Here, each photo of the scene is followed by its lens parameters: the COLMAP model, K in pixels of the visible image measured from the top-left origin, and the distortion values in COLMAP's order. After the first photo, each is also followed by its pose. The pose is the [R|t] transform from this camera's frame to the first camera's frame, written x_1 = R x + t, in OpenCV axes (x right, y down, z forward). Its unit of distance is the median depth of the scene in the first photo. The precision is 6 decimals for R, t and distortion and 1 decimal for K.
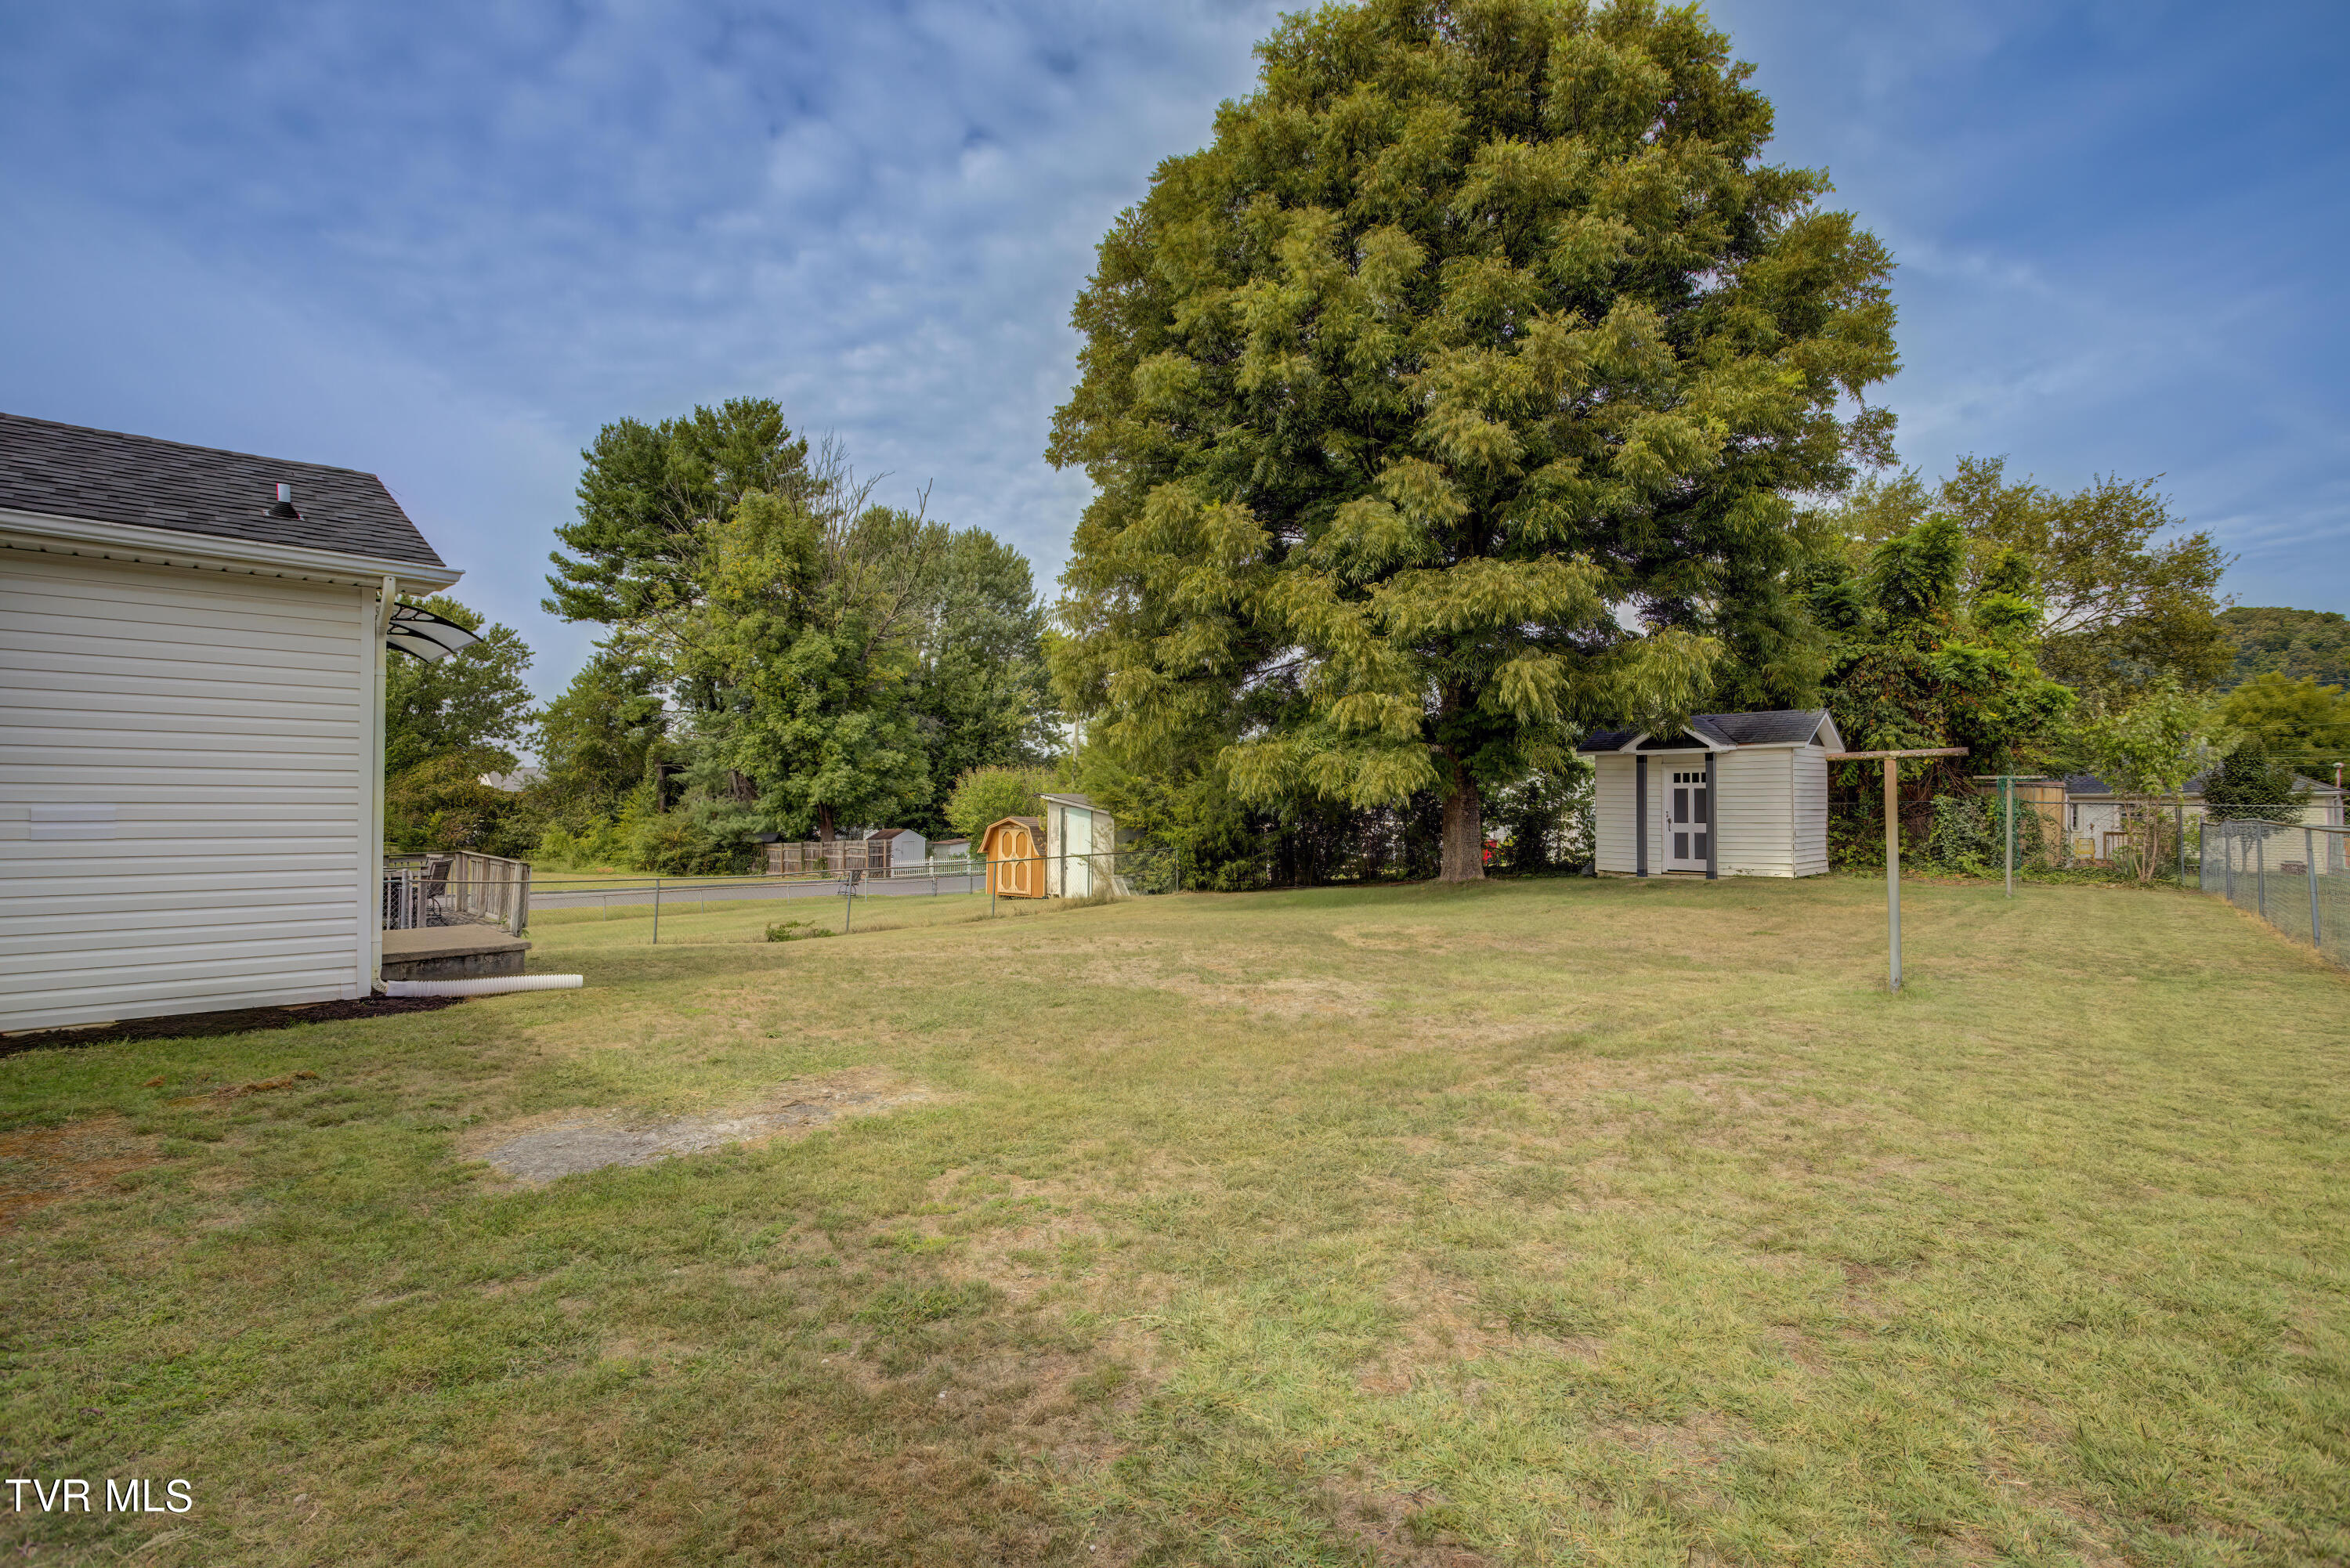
lens RADIAL K [[1153.7, 0, 1158.7], [0, 1153.7, 772.9], [0, 0, 1]] dist [-0.000293, -0.000611]
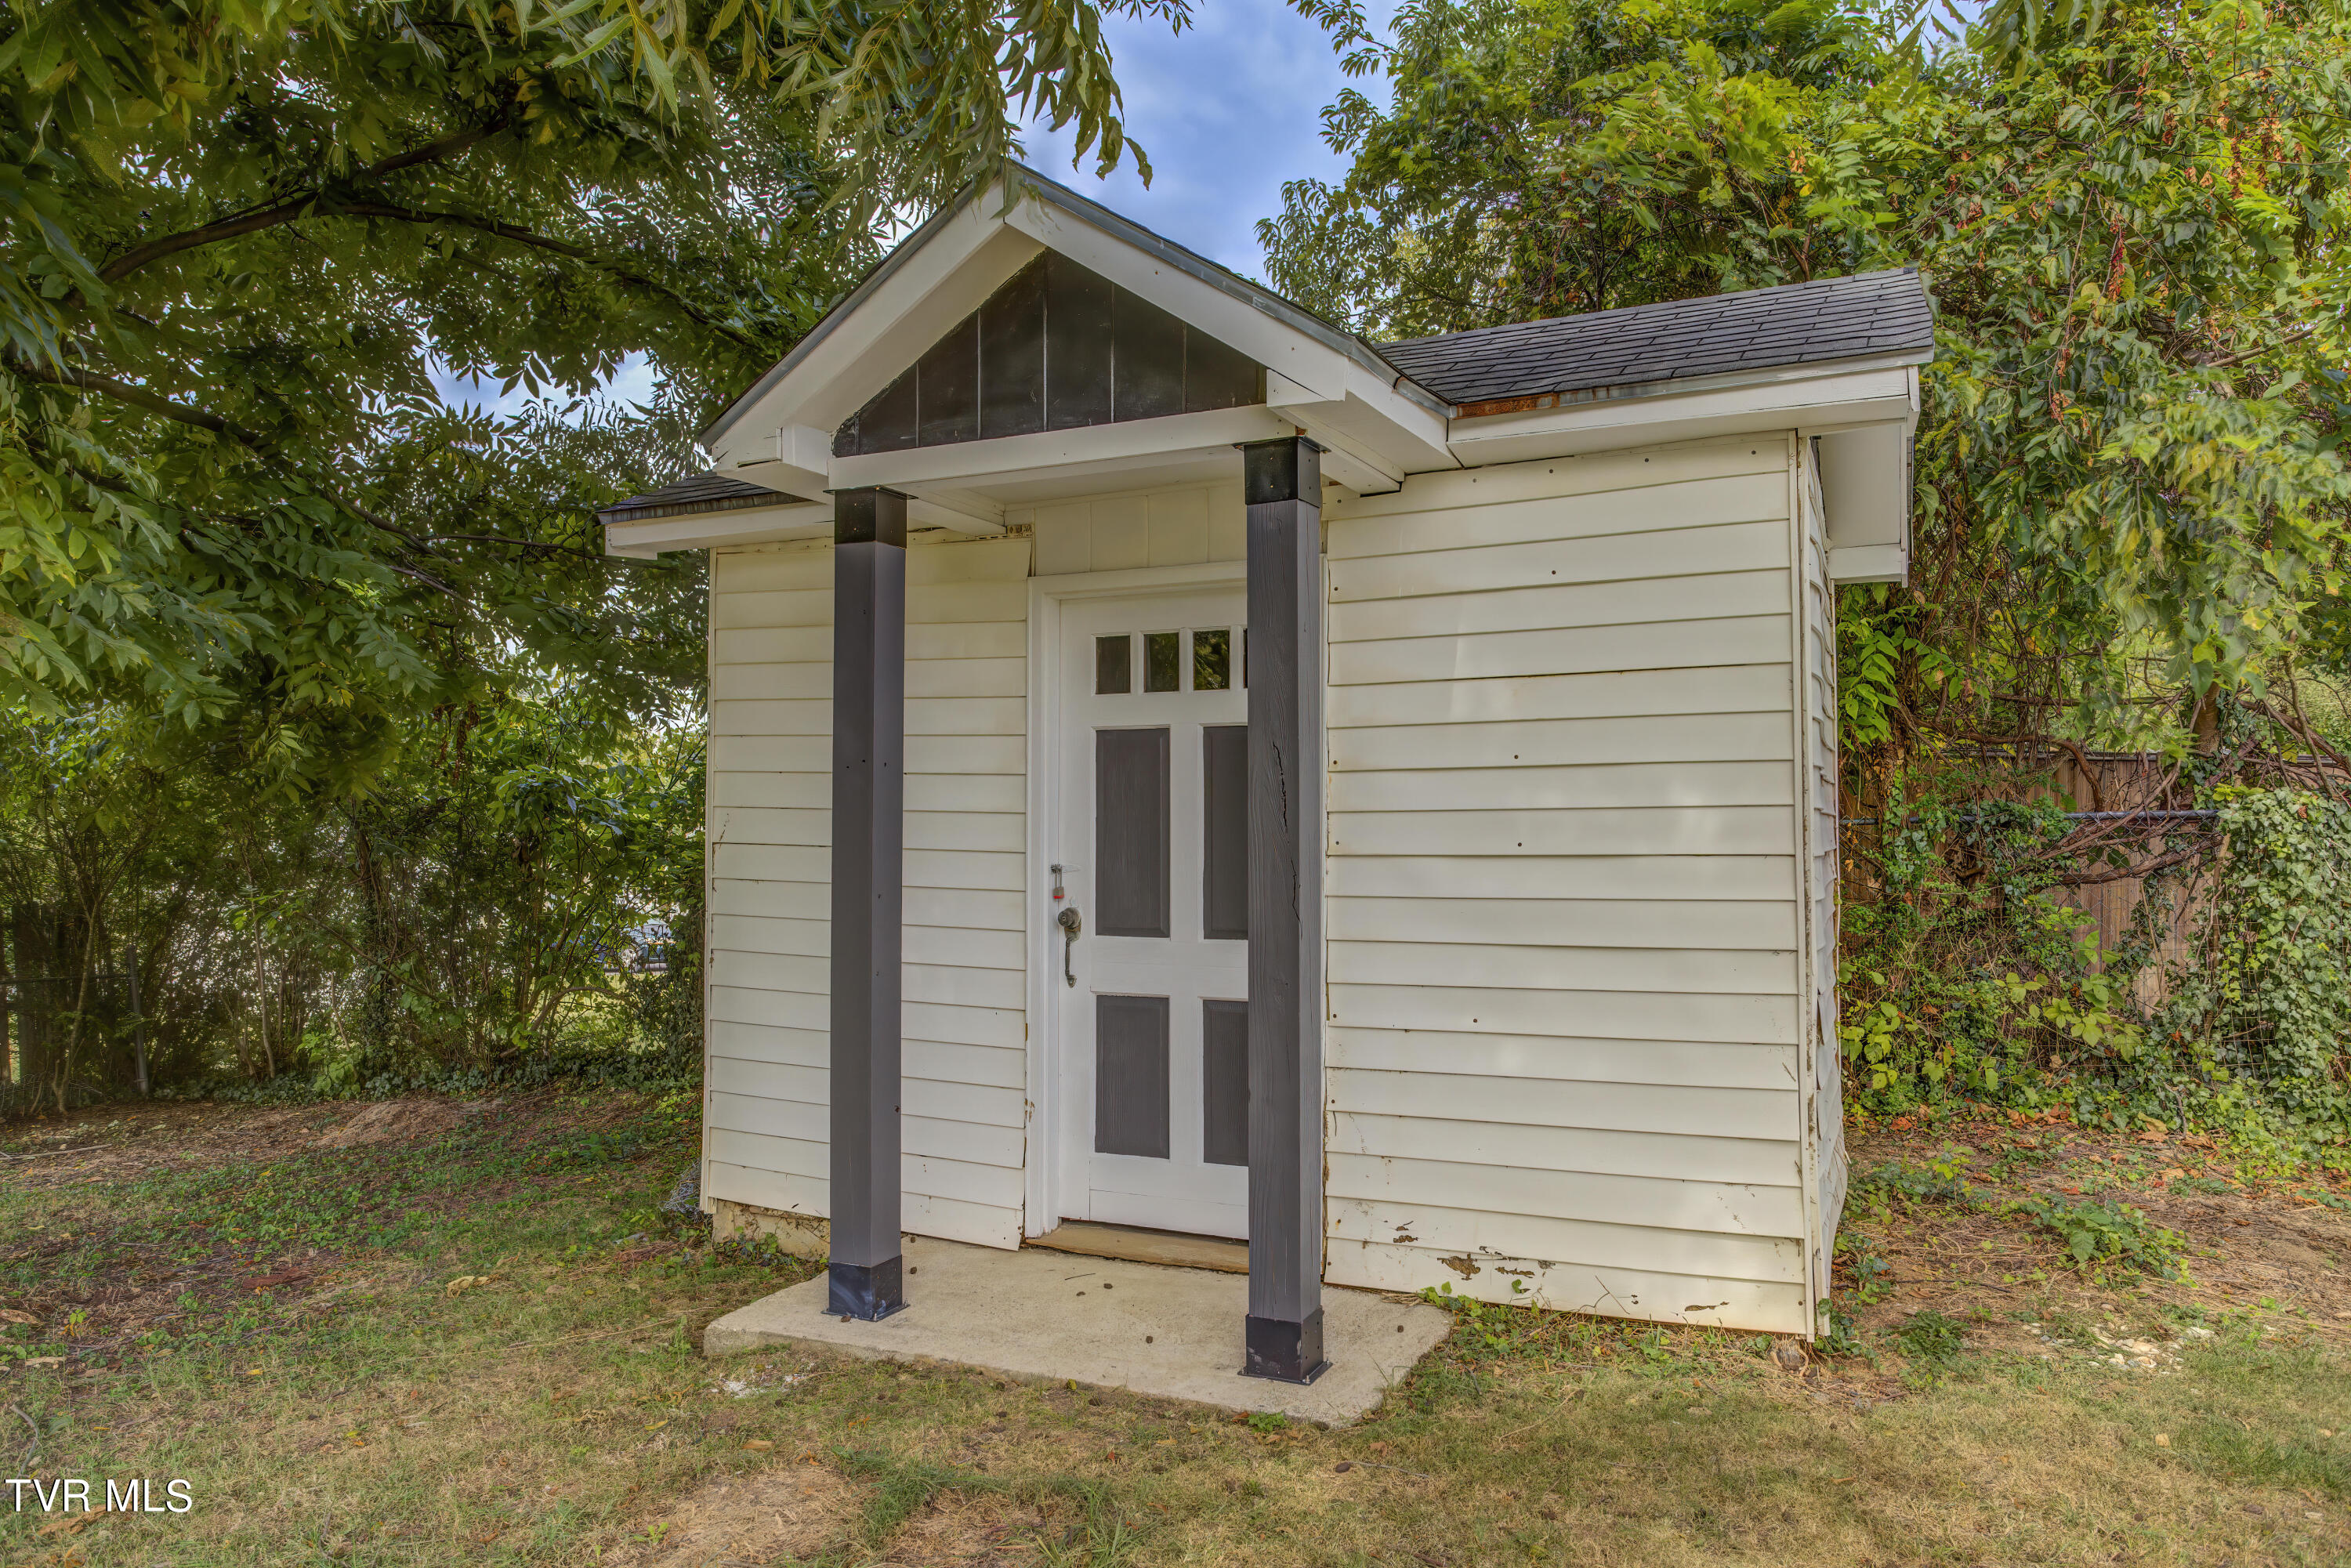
lens RADIAL K [[1663.7, 0, 1171.1], [0, 1663.7, 788.8], [0, 0, 1]] dist [0.003517, 0.000374]
pose [[0.943826, 0.006141, 0.330384, 0.382835], [-0.009687, 0.999912, 0.009087, 0.020197], [-0.330299, -0.011777, 0.943803, 0.781001]]
